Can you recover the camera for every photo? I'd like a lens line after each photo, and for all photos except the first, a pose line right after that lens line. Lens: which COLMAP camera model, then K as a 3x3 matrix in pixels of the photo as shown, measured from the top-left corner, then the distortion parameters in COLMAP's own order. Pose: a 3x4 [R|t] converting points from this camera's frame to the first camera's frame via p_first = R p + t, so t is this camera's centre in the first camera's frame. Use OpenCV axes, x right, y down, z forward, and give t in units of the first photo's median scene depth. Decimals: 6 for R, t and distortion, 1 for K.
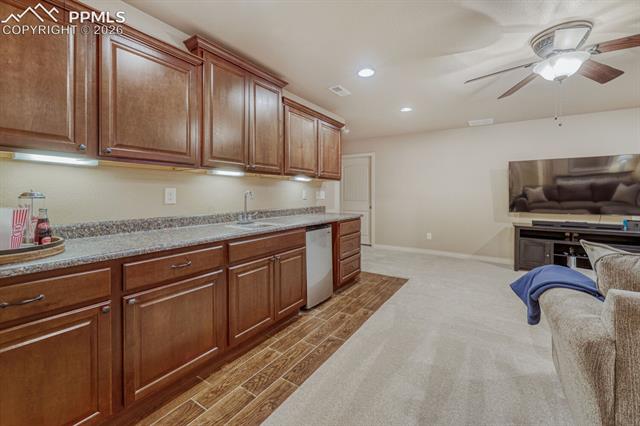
lens RADIAL K [[263.0, 0, 323.2], [0, 263.0, 198.4], [0, 0, 1]] dist [0.001054, 0.000103]
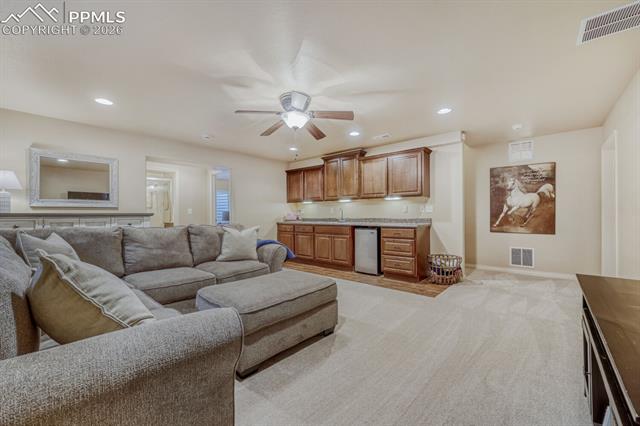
lens RADIAL K [[260.3, 0, 320.0], [0, 260.3, 213.0], [0, 0, 1]] dist [0.000318, 0.000020]
pose [[-0.147296, -0.003467, -0.989086, 1.254205], [-0.004884, 0.999984, -0.002778, 0.013883], [0.989080, 0.004422, -0.147310, 0.718532]]
